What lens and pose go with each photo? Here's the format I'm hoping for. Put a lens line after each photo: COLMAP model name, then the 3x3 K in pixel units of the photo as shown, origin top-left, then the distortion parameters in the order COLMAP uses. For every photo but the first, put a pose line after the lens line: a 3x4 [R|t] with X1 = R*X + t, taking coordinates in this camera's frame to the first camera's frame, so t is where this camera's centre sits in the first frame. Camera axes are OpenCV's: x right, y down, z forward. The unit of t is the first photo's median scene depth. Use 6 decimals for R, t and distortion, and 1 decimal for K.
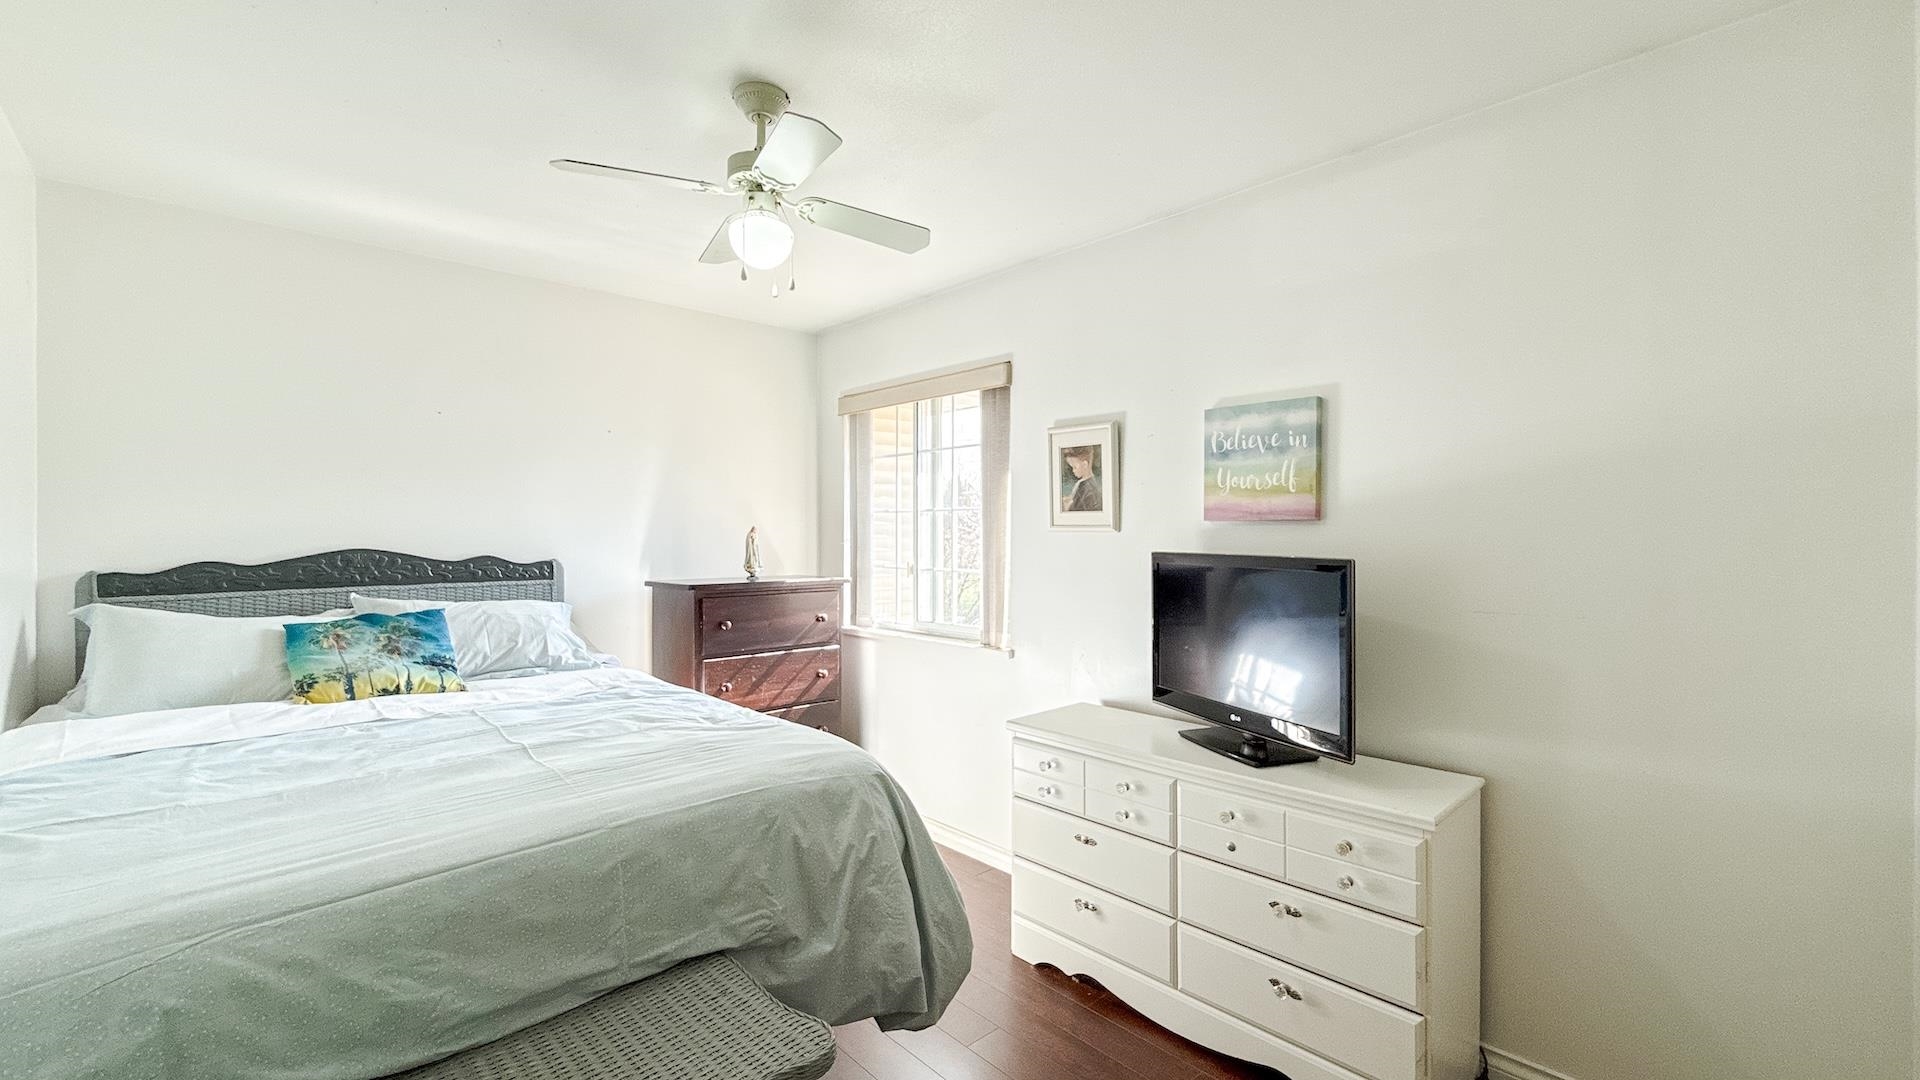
lens RADIAL K [[778.3, 0, 963.8], [0, 778.3, 534.8], [0, 0, 1]] dist [-0.000688, 0.000429]
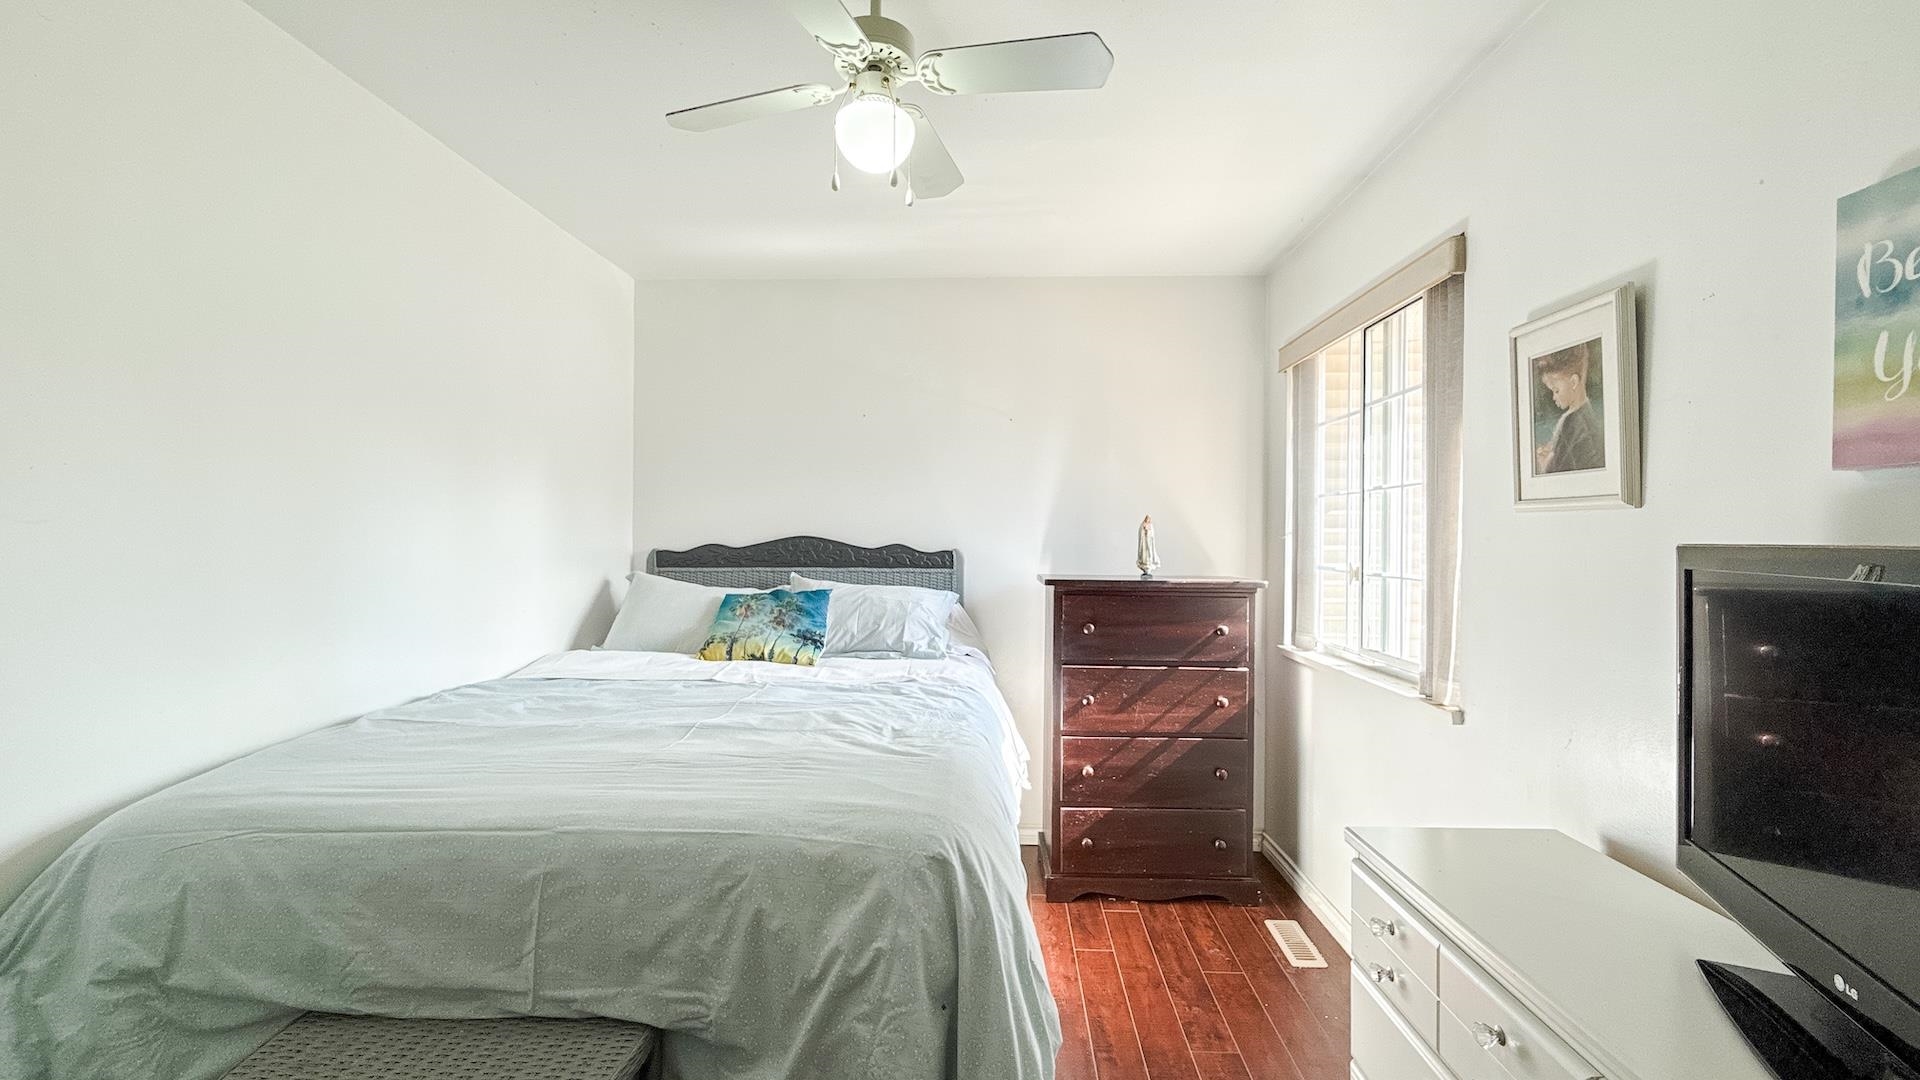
lens RADIAL K [[778.3, 0, 962.3], [0, 778.3, 538.6], [0, 0, 1]] dist [-0.000688, 0.000429]
pose [[0.706267, 0.006847, -0.707912, 0.274546], [-0.006802, 0.999973, 0.002885, 0.020039], [0.707913, 0.002778, 0.706294, 0.384526]]
